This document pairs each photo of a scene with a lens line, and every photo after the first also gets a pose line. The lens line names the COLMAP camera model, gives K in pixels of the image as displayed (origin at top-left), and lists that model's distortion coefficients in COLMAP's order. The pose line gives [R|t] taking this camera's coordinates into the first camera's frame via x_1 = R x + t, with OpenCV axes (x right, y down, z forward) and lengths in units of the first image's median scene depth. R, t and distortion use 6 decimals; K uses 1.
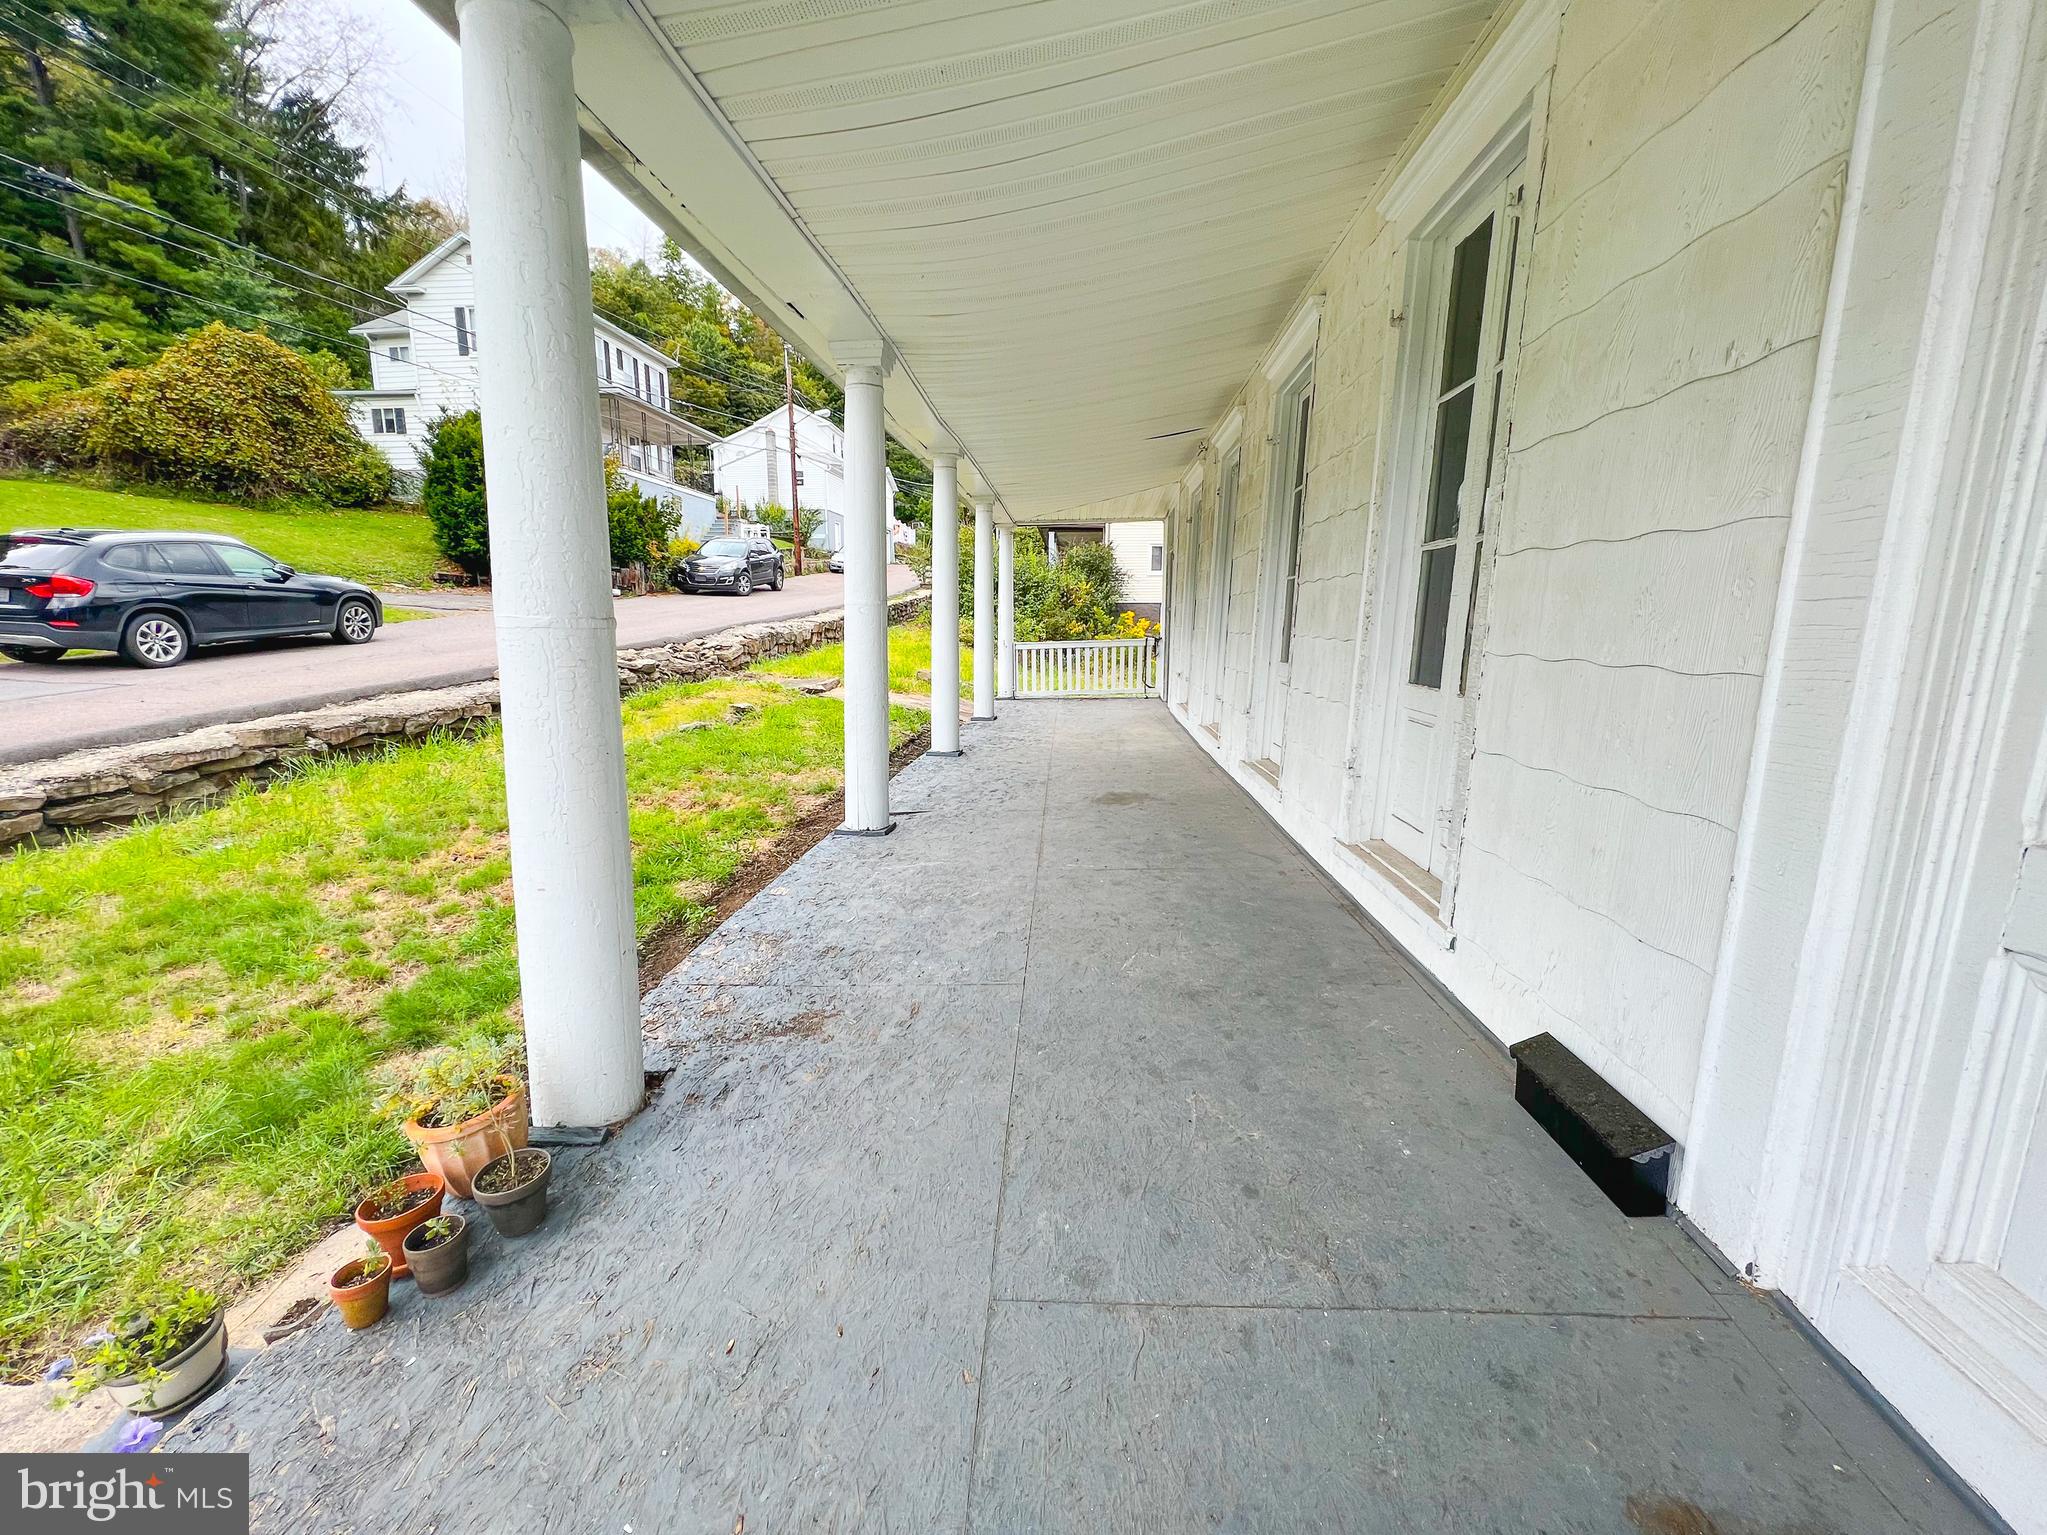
lens RADIAL K [[818.9, 0, 1015.2], [0, 818.9, 767.4], [0, 0, 1]] dist [-0.001873, -0.000061]
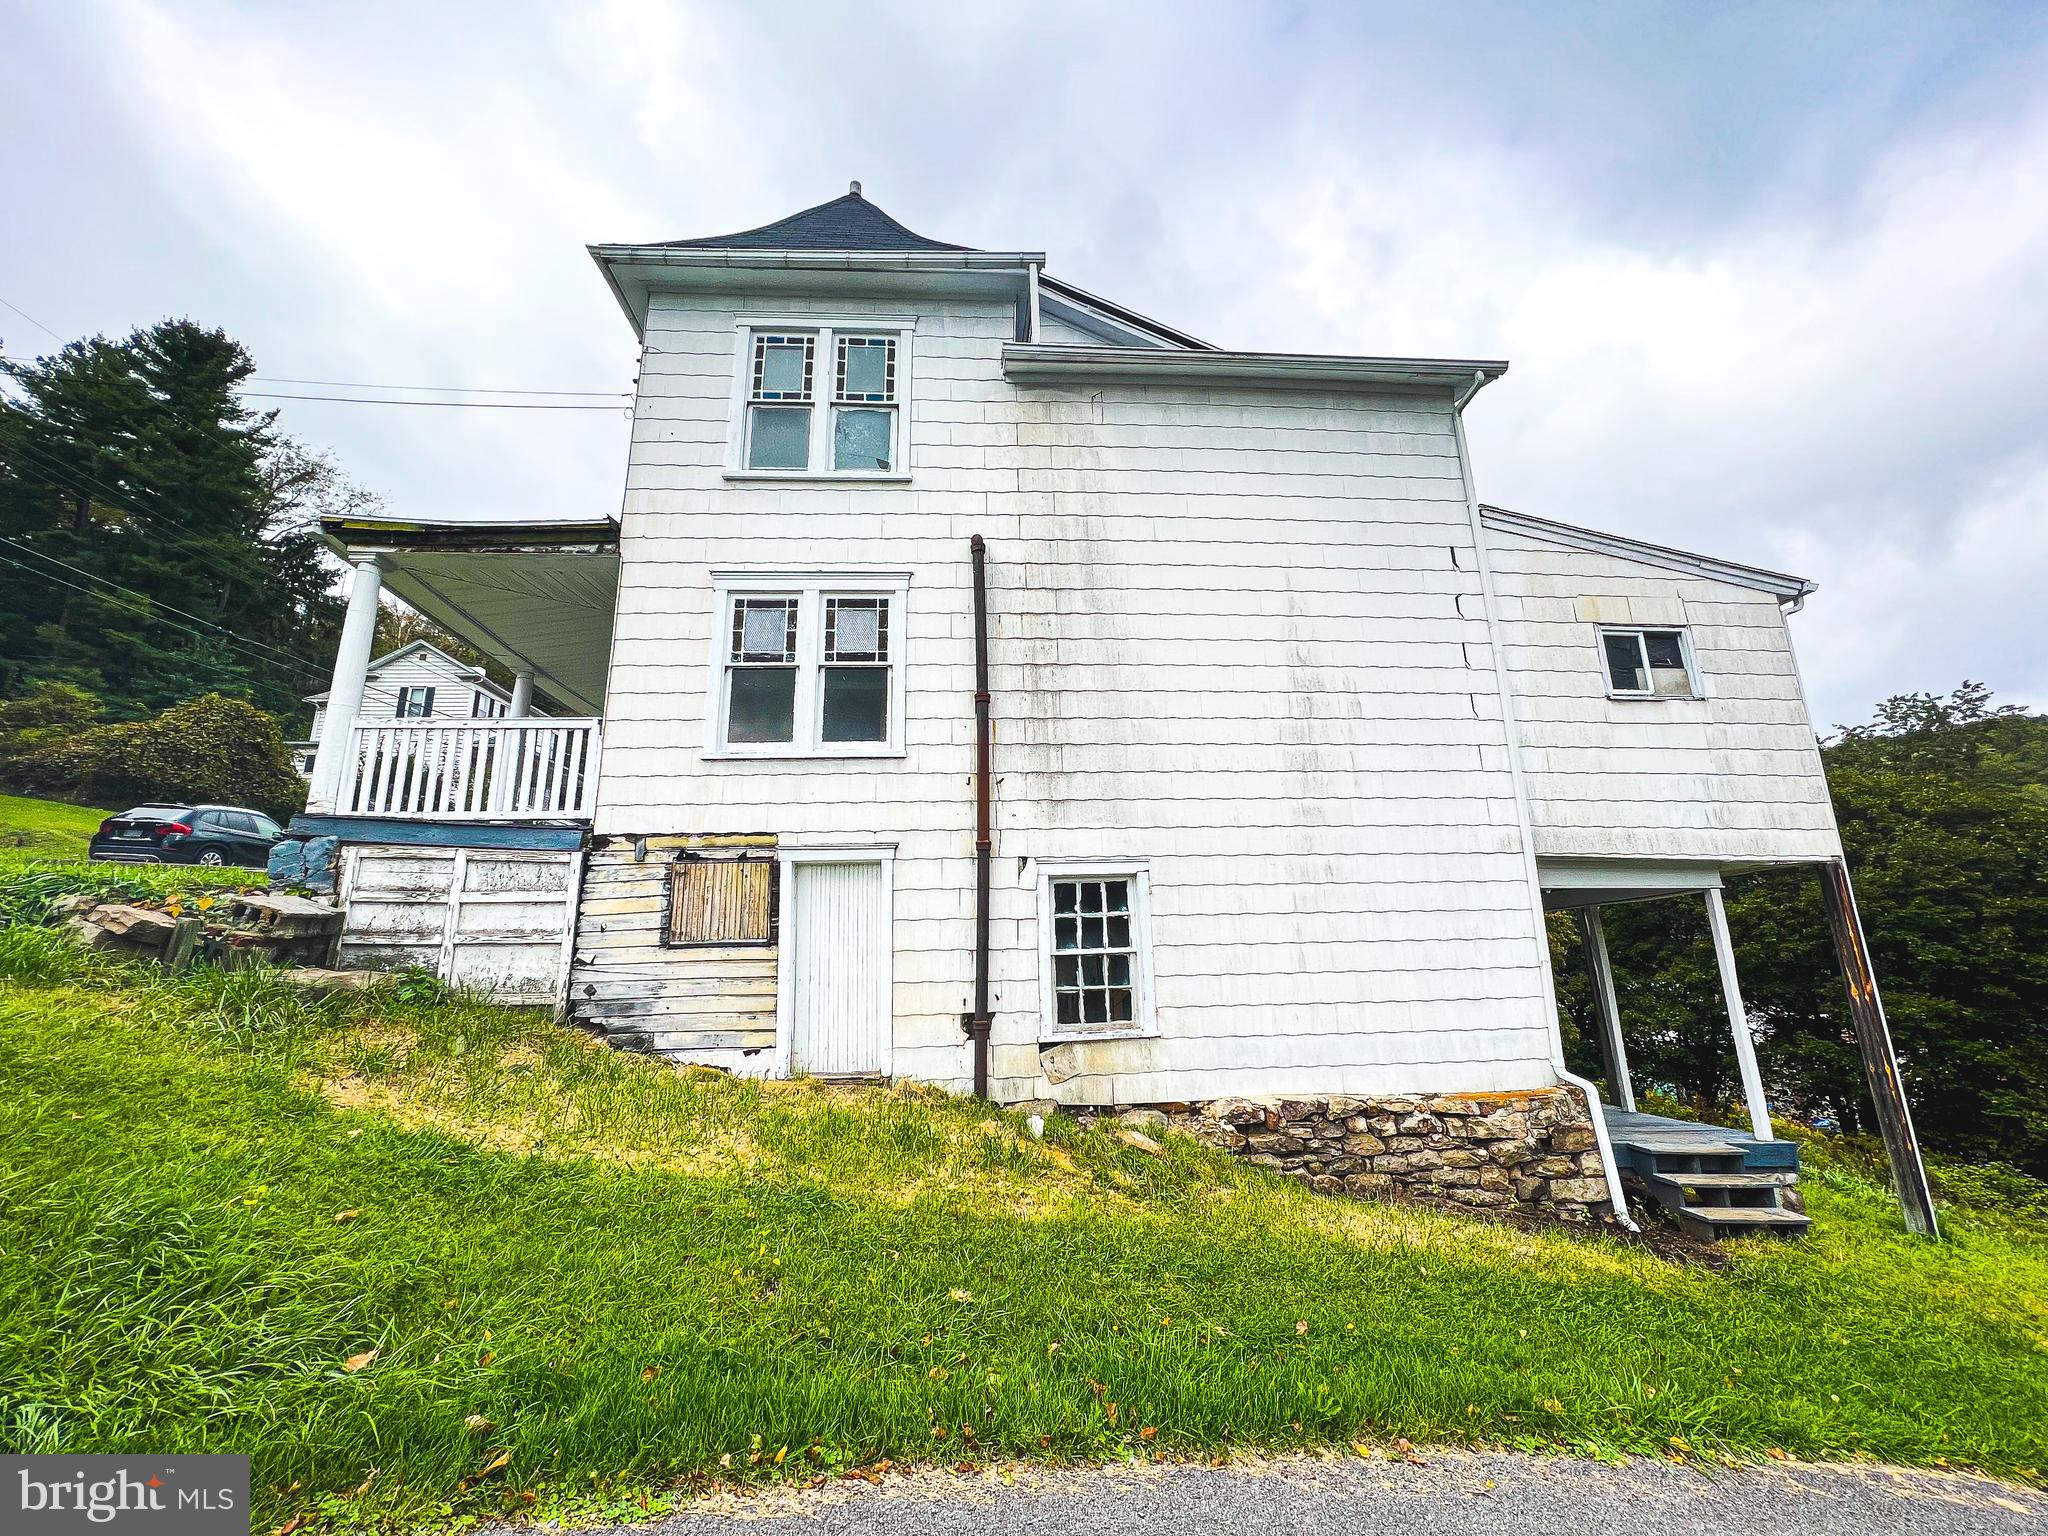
lens RADIAL K [[819.3, 0, 1015.7], [0, 819.3, 767.9], [0, 0, 1]] dist [-0.001873, -0.000061]
pose [[0.990648, 0.018974, 0.135114, 0.130592], [0.038155, 0.912248, -0.407857, 0.139820], [-0.130996, 0.409199, 0.902993, -0.282807]]
